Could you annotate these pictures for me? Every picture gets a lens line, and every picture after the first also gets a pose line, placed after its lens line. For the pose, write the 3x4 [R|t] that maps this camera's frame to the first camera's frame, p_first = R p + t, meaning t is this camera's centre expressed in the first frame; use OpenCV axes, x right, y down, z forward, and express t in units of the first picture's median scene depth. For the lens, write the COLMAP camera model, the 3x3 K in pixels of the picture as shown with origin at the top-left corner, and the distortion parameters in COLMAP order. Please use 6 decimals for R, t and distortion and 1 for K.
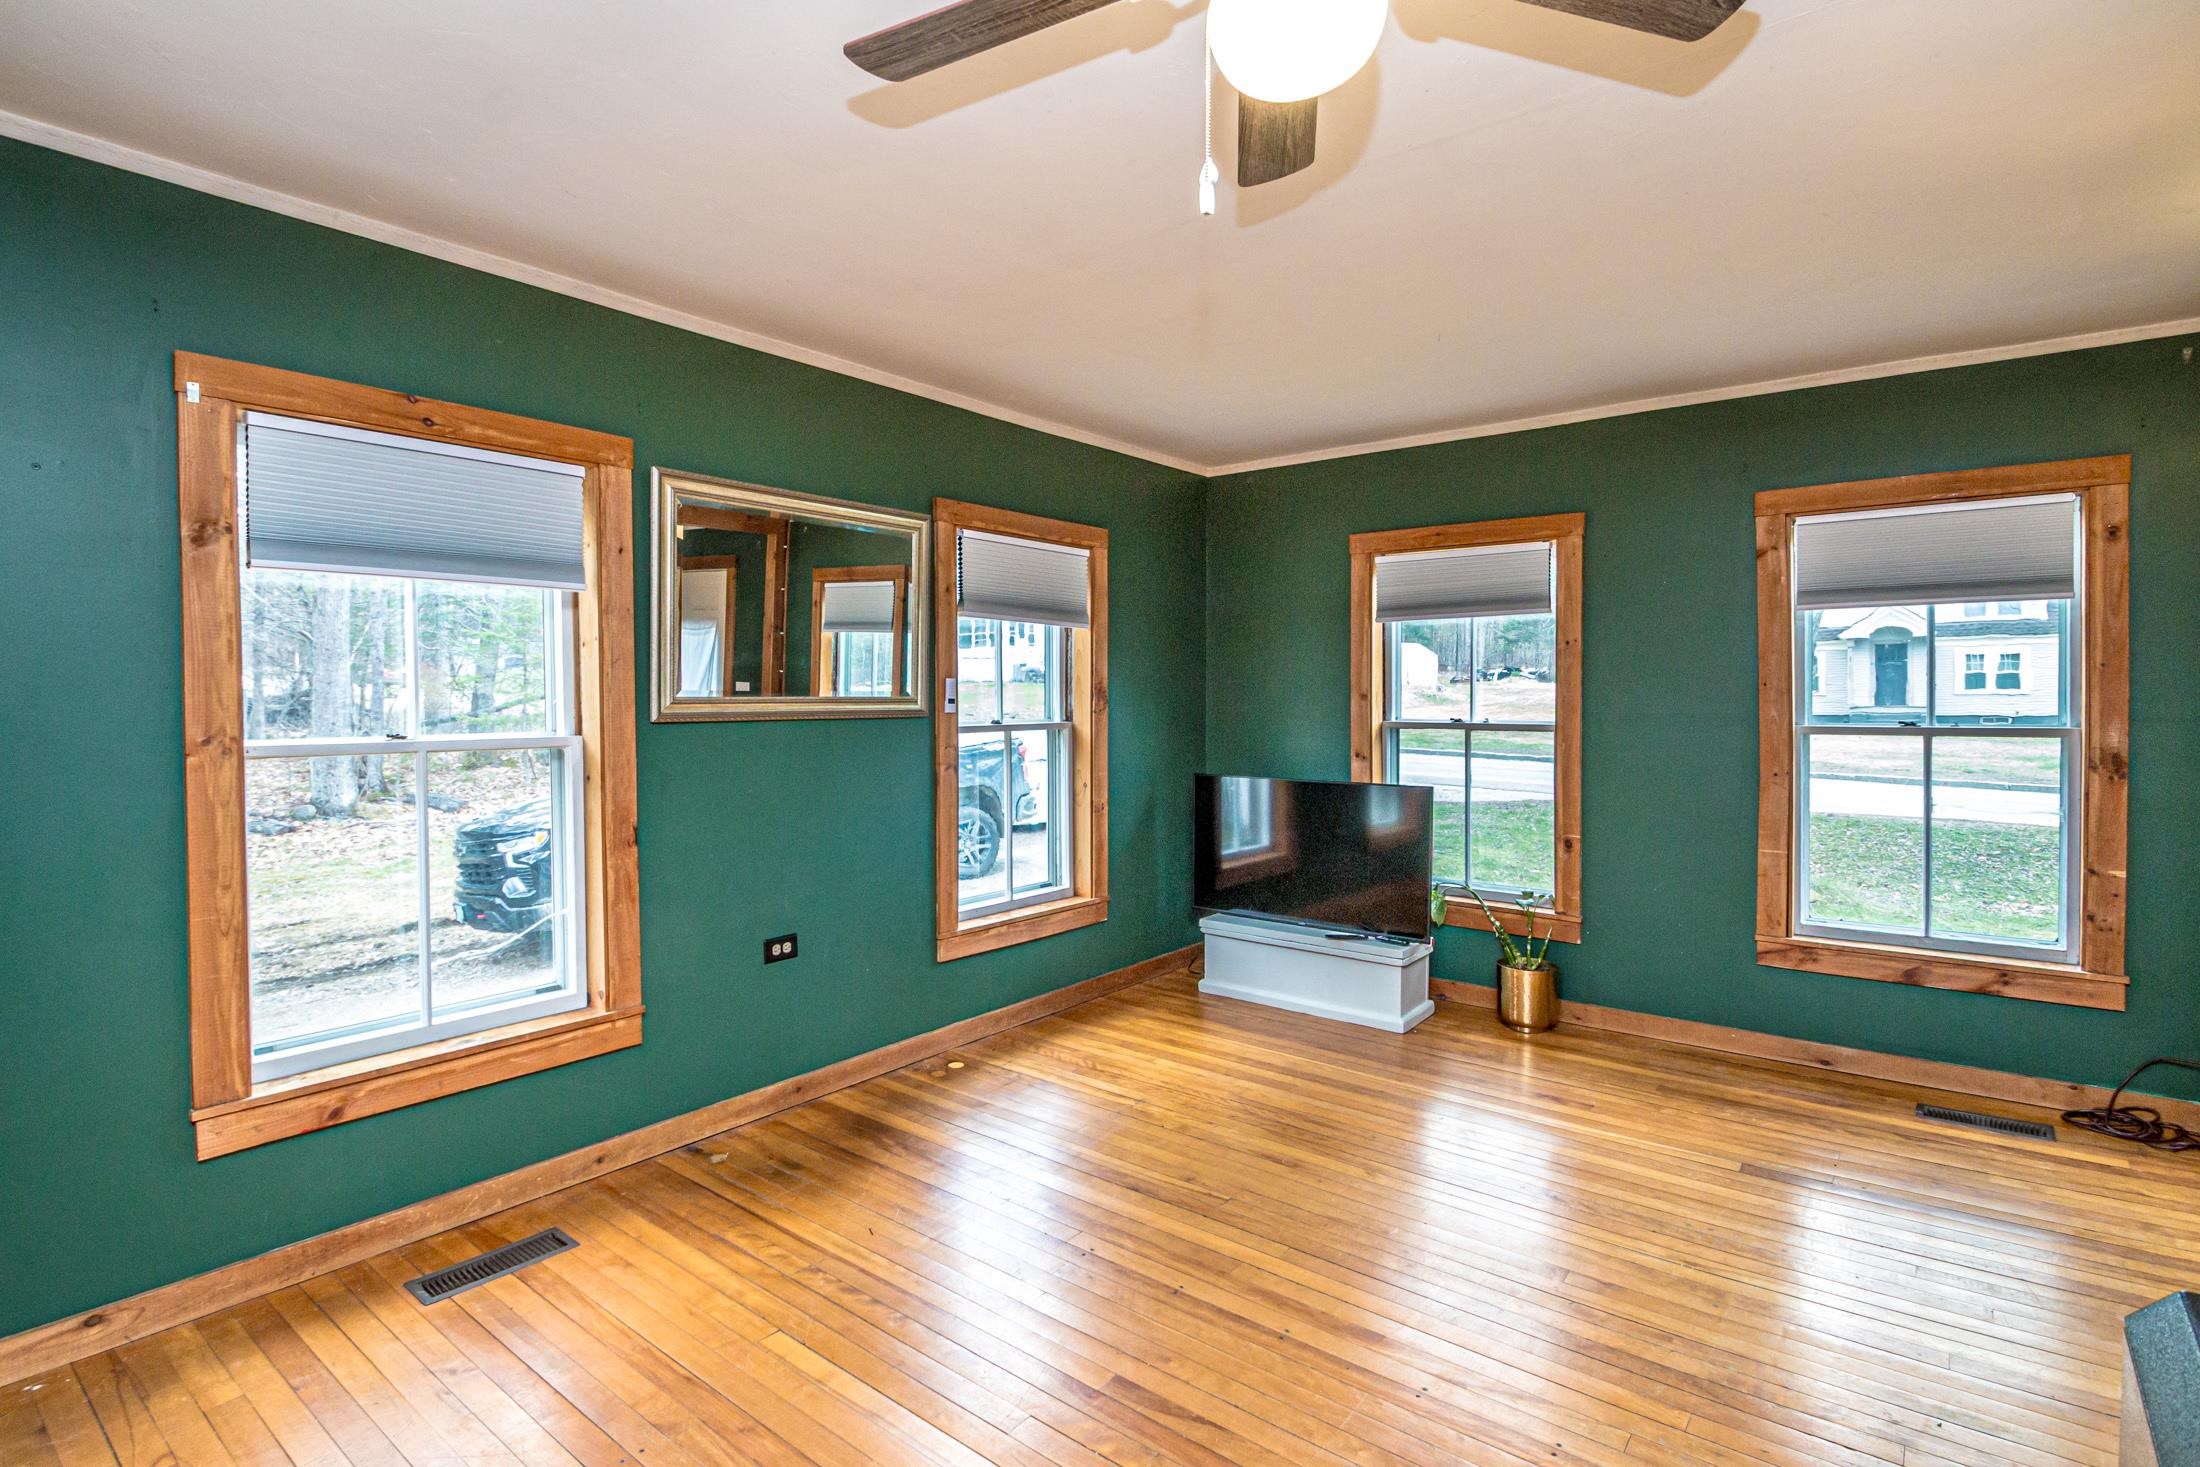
lens RADIAL K [[1086.0, 0, 1043.3], [0, 1086.0, 708.4], [0, 0, 1]] dist [0.008364, -0.012710]
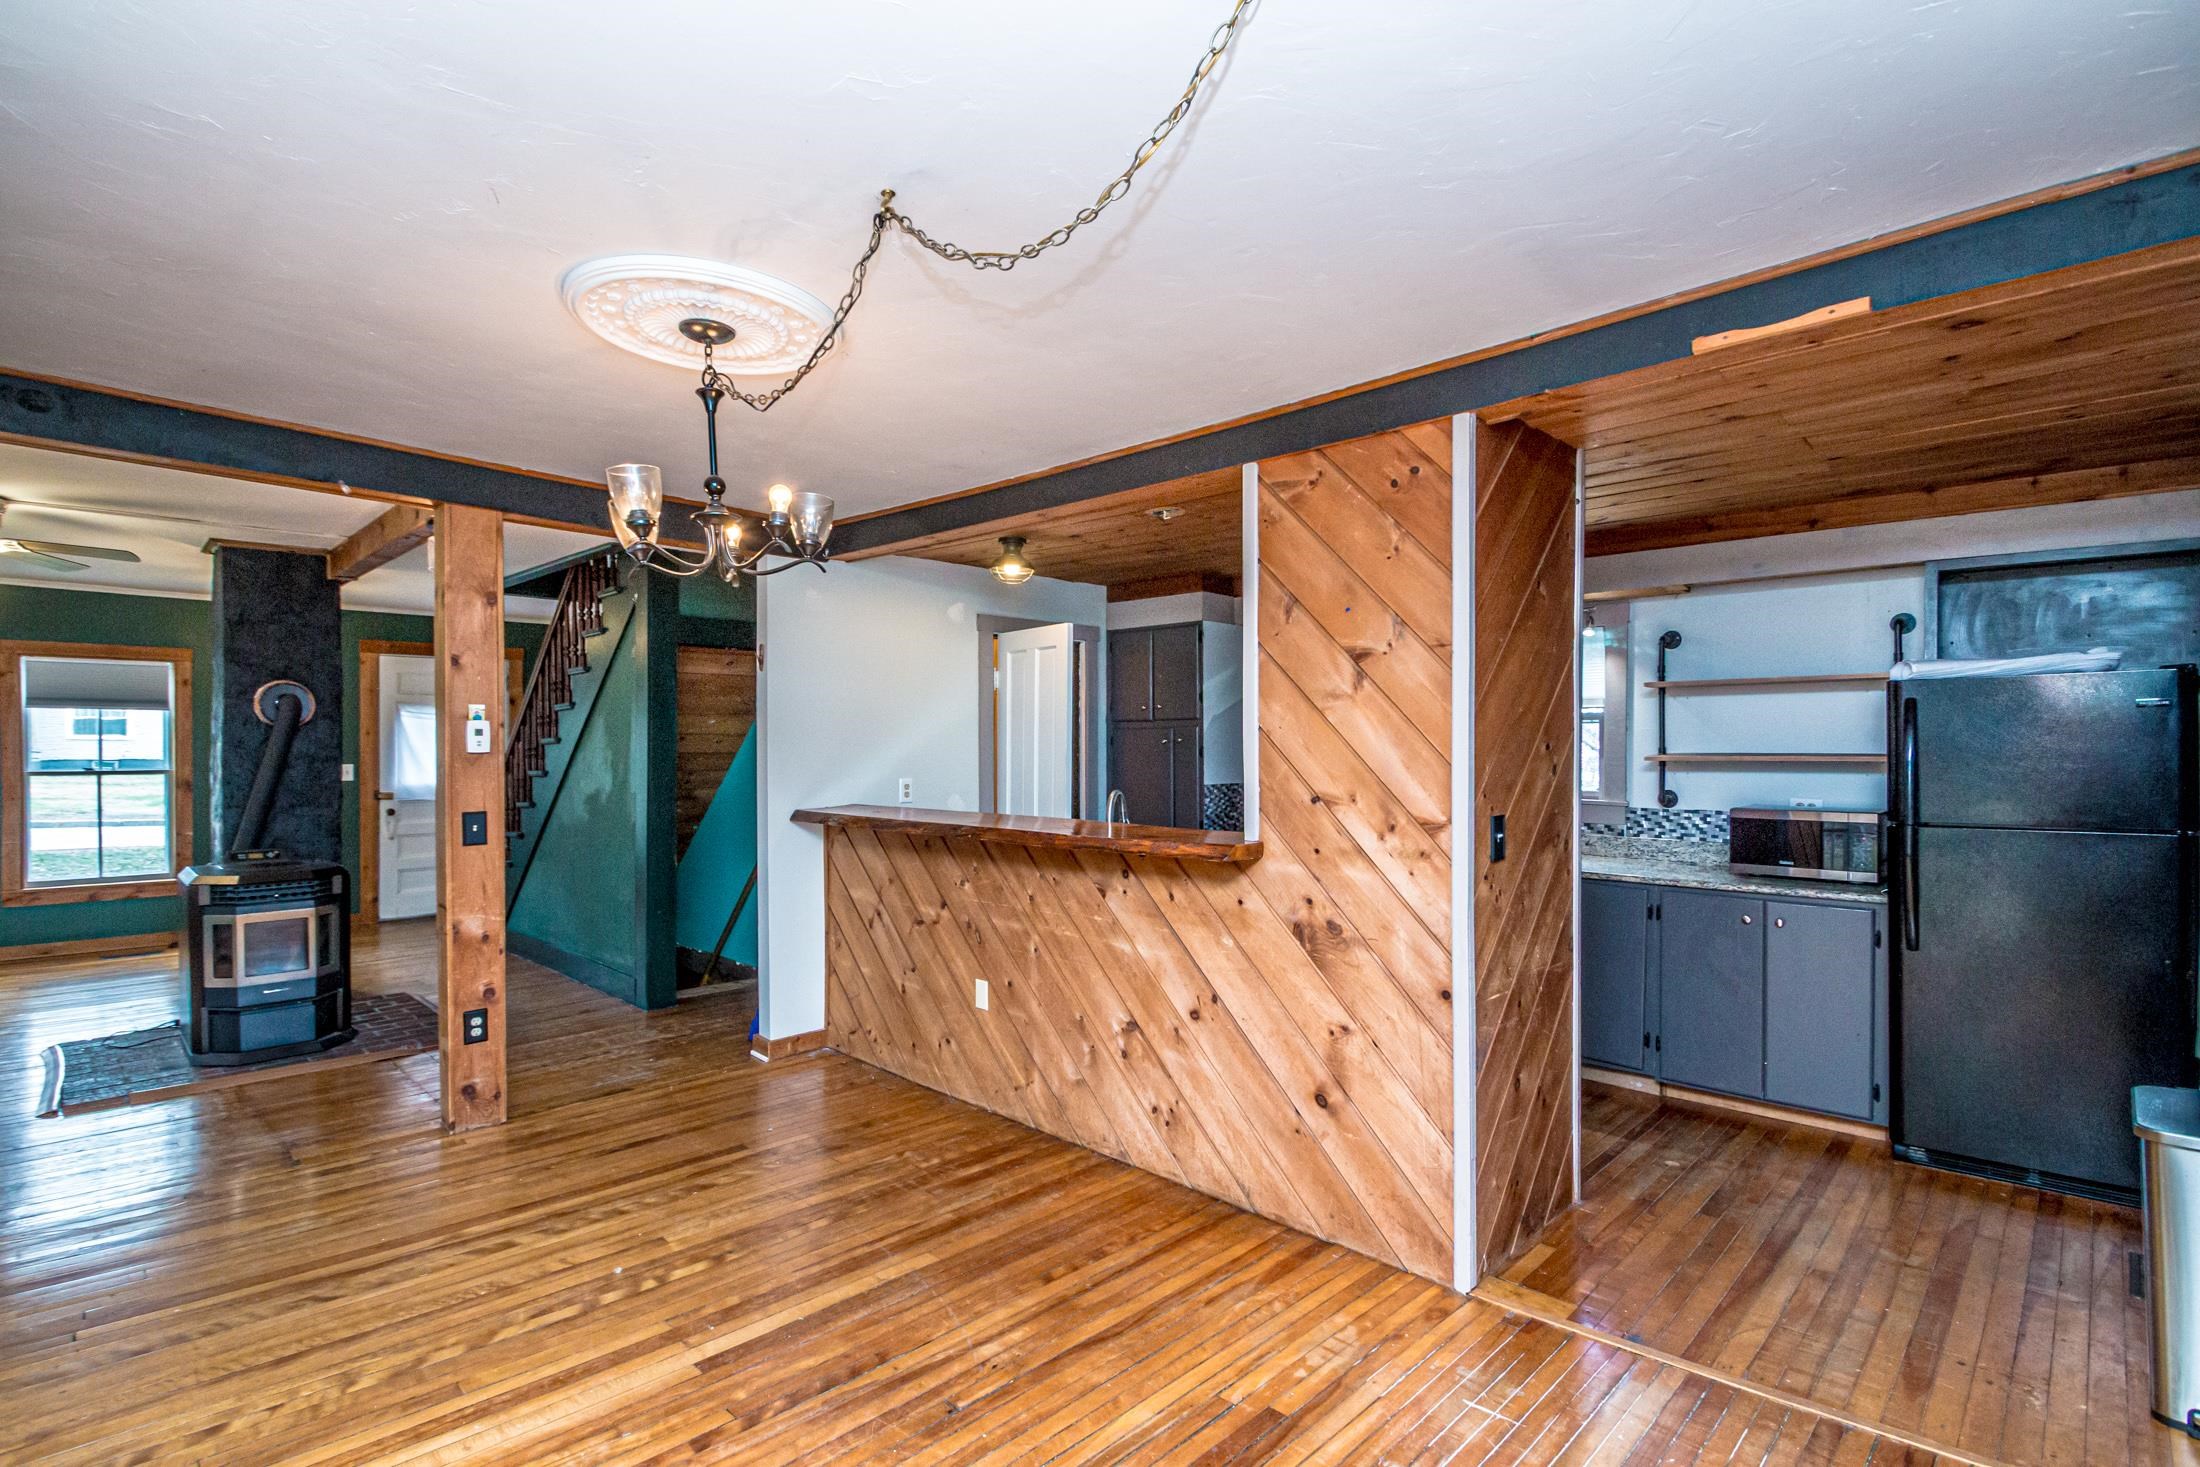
lens RADIAL K [[1086.0, 0, 1081.3], [0, 1086.0, 766.8], [0, 0, 1]] dist [0.008364, -0.012710]
pose [[0.095584, -0.019015, 0.995240, -0.849847], [-0.000766, 0.999816, 0.019176, -0.024710], [-0.995421, -0.002595, 0.095552, -0.838964]]
